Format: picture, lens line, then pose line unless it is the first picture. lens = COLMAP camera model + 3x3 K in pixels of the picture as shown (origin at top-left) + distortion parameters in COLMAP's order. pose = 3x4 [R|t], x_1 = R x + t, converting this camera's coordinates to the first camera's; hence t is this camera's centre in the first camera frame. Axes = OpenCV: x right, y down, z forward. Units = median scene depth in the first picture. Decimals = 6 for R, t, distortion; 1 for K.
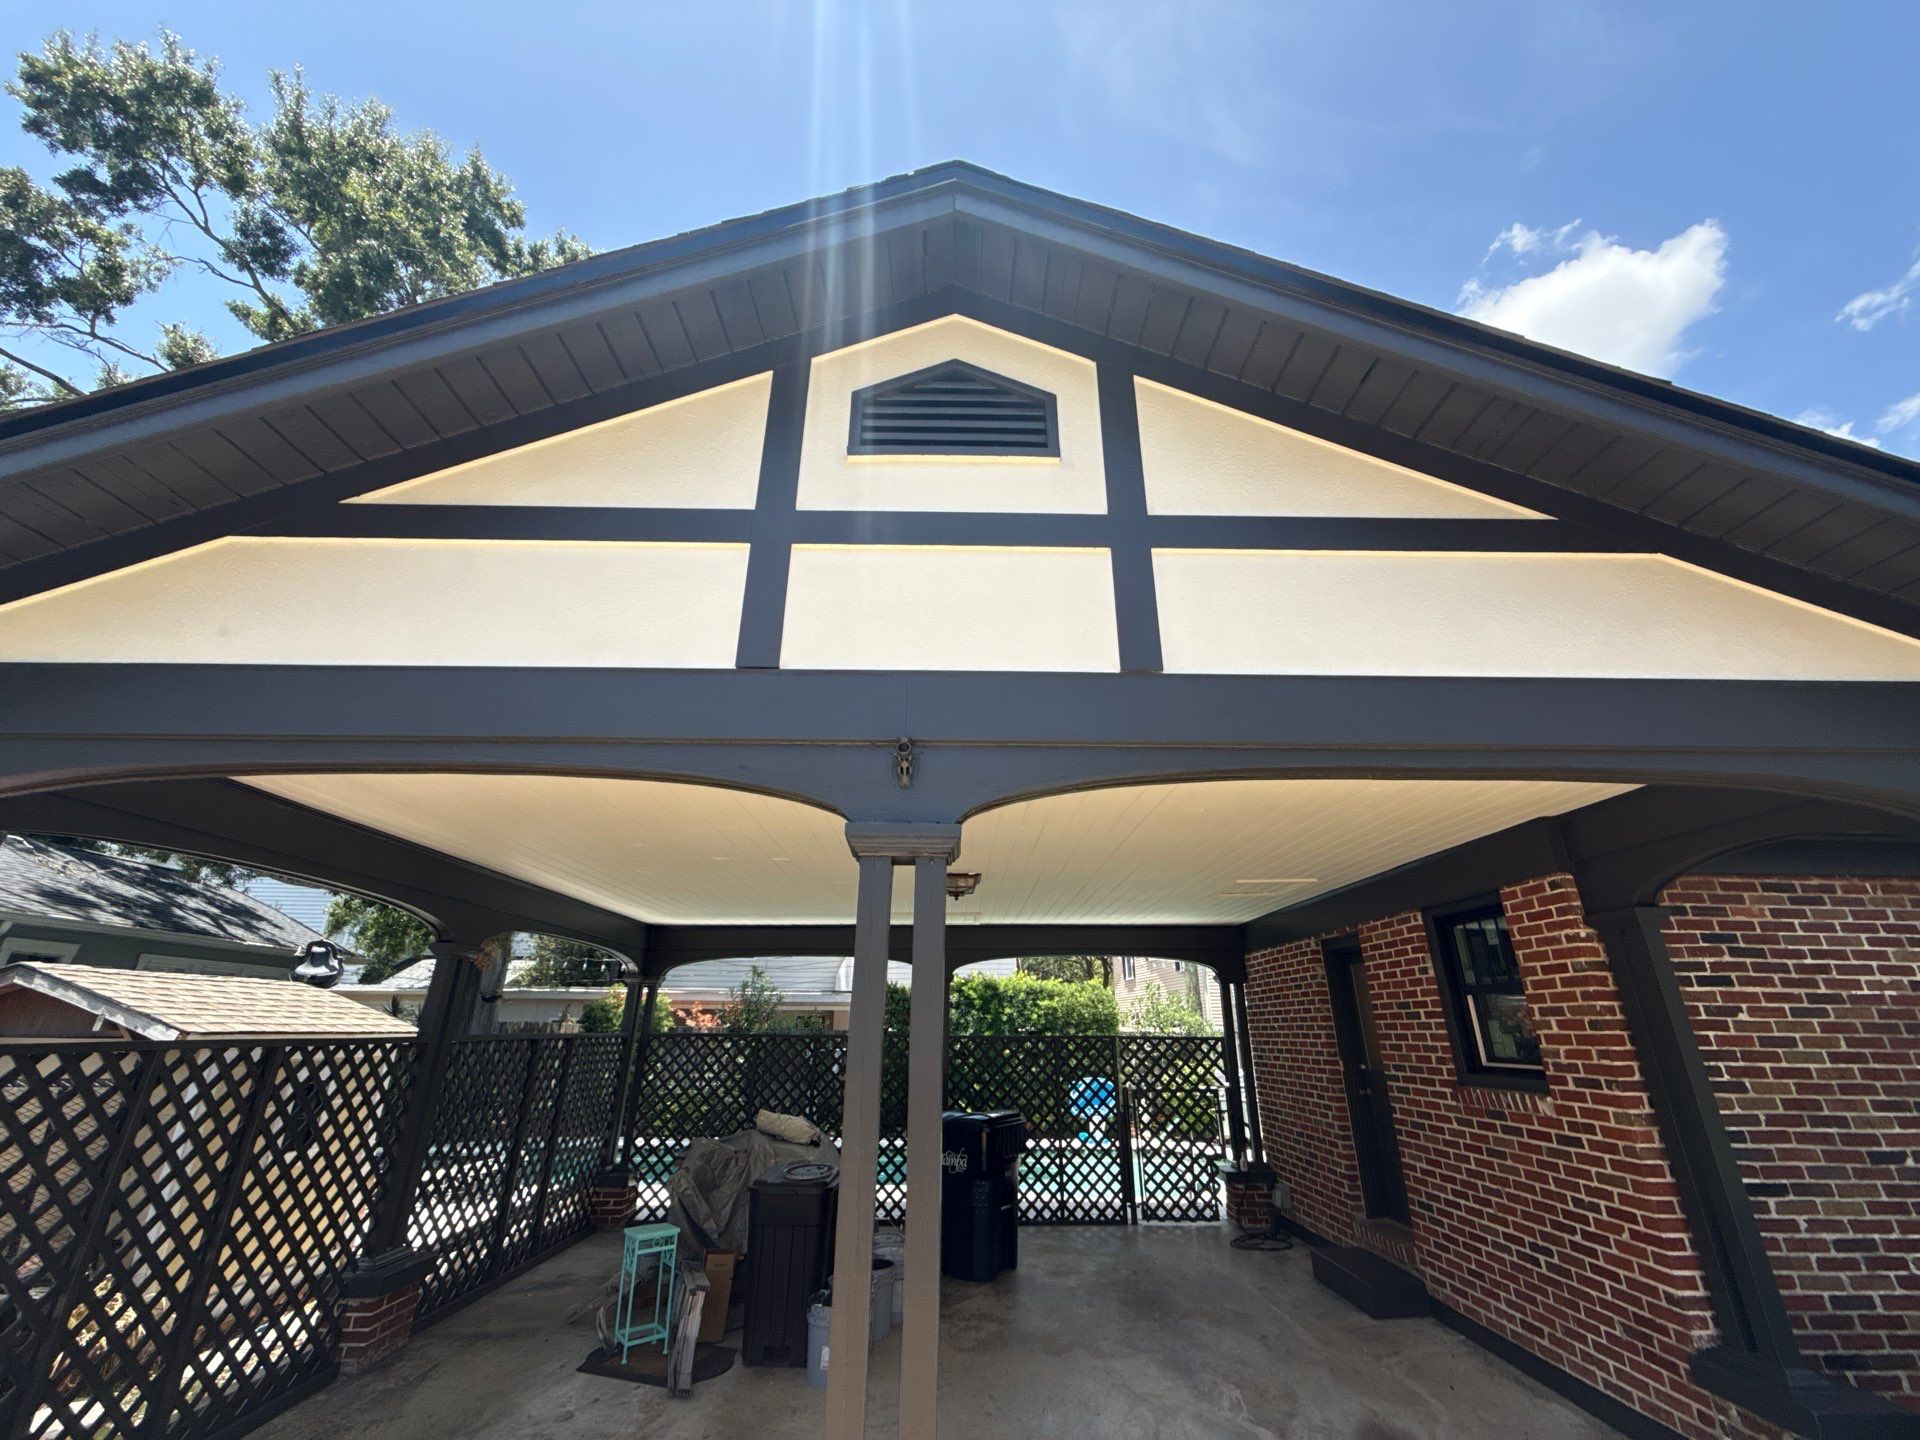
lens RADIAL K [[763.1, 0, 963.4], [0, 763.1, 719.5], [0, 0, 1]] dist [0.000396, 0.000020]
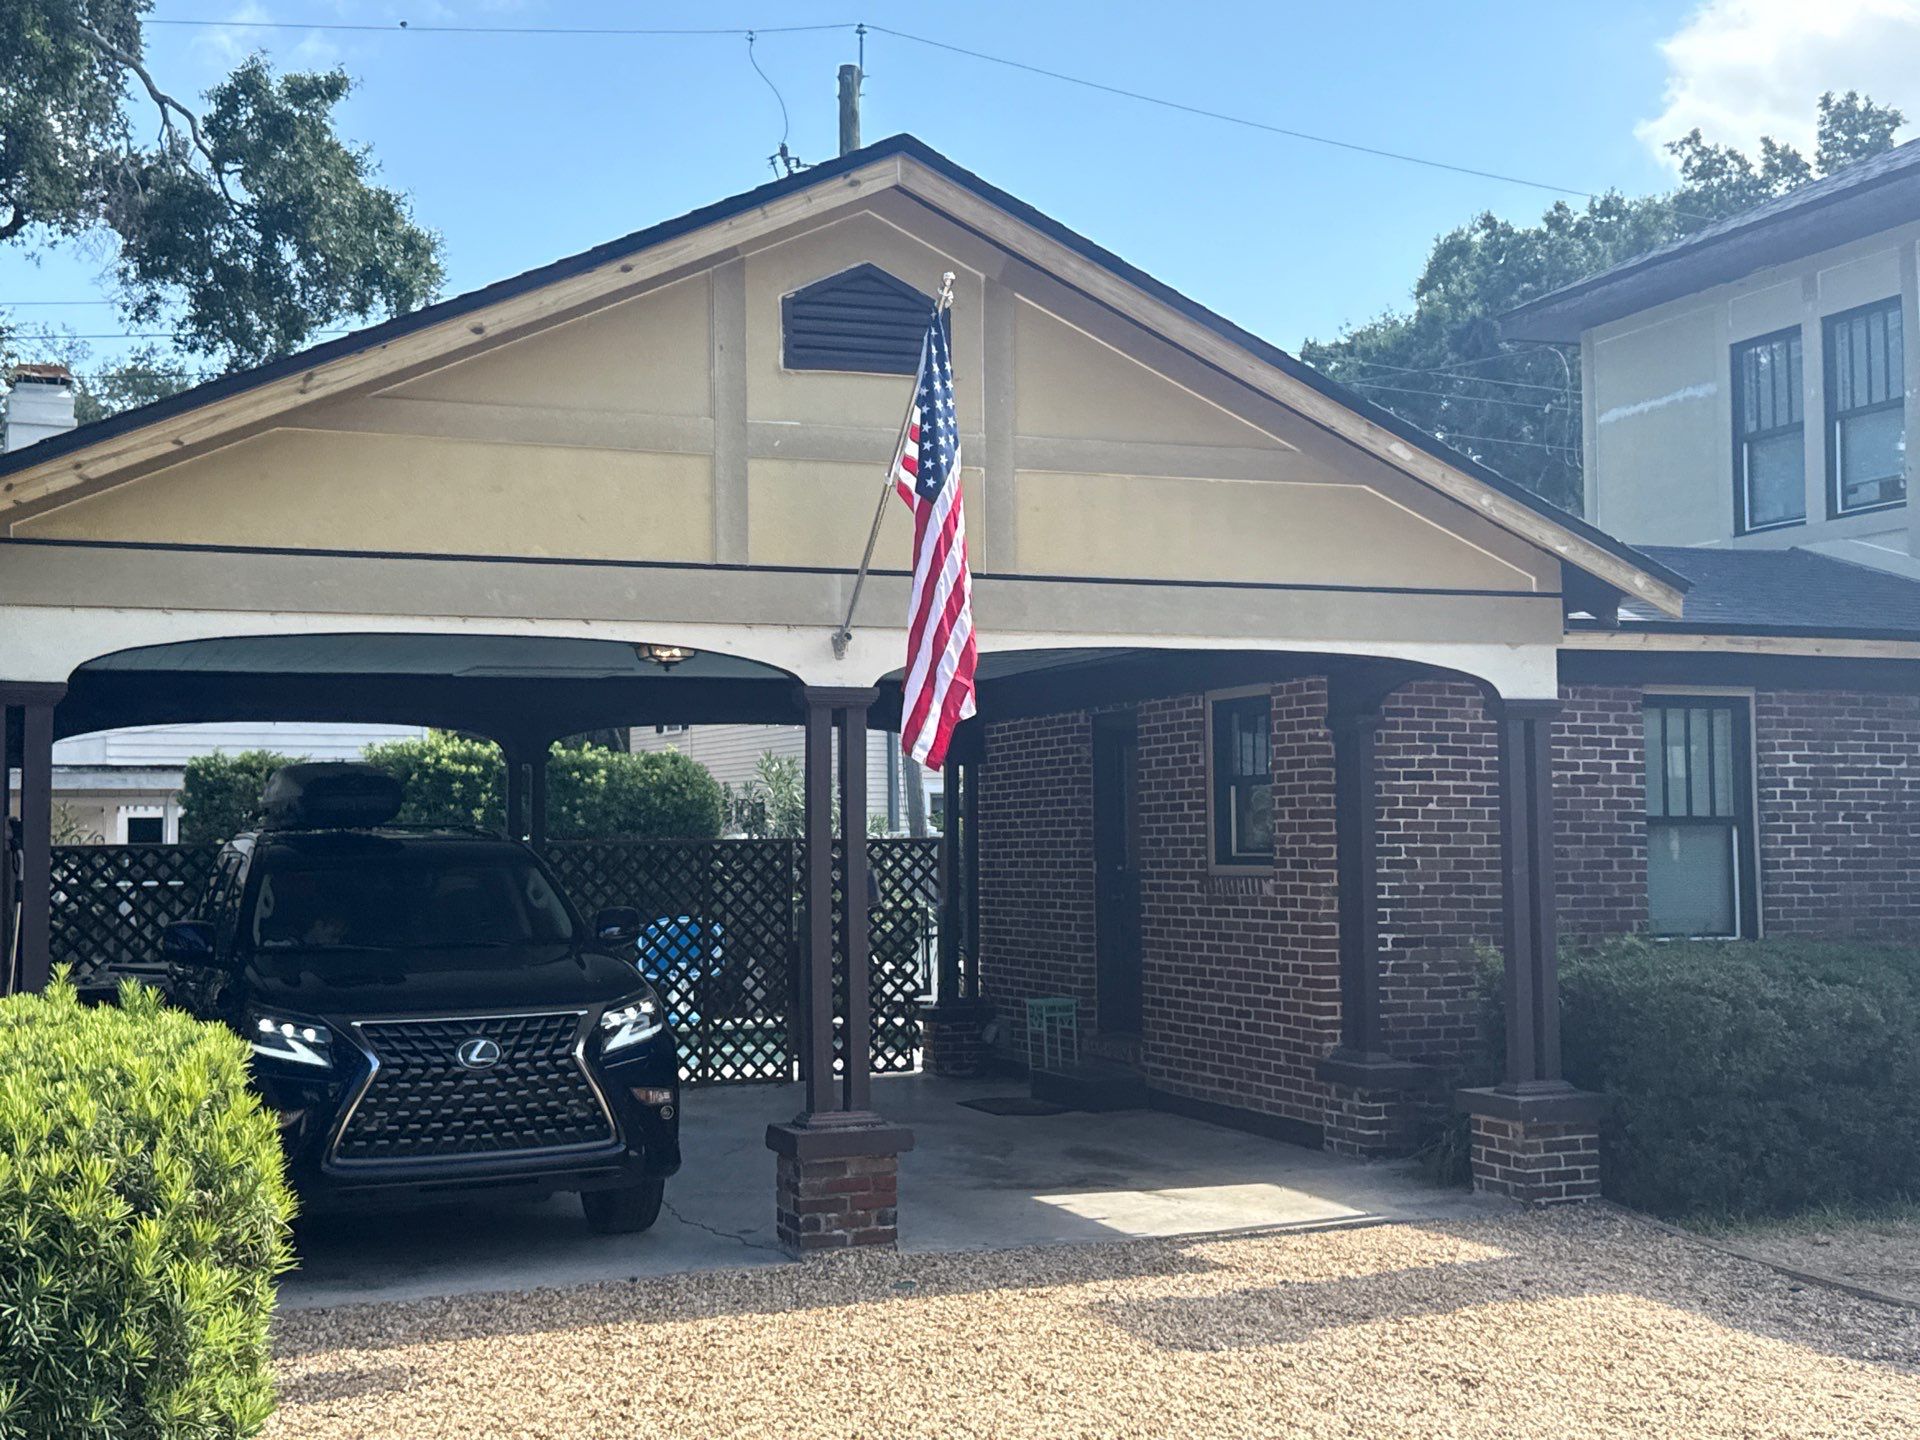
lens RADIAL K [[2288.1, 0, 885.5], [0, 2288.1, 723.5], [0, 0, 1]] dist [0.148695, -0.351963]
pose [[0.945047, 0.004438, 0.326905, -0.764366], [-0.110228, 0.945687, 0.305820, -0.612498], [-0.307793, -0.325048, 0.894207, -1.585881]]
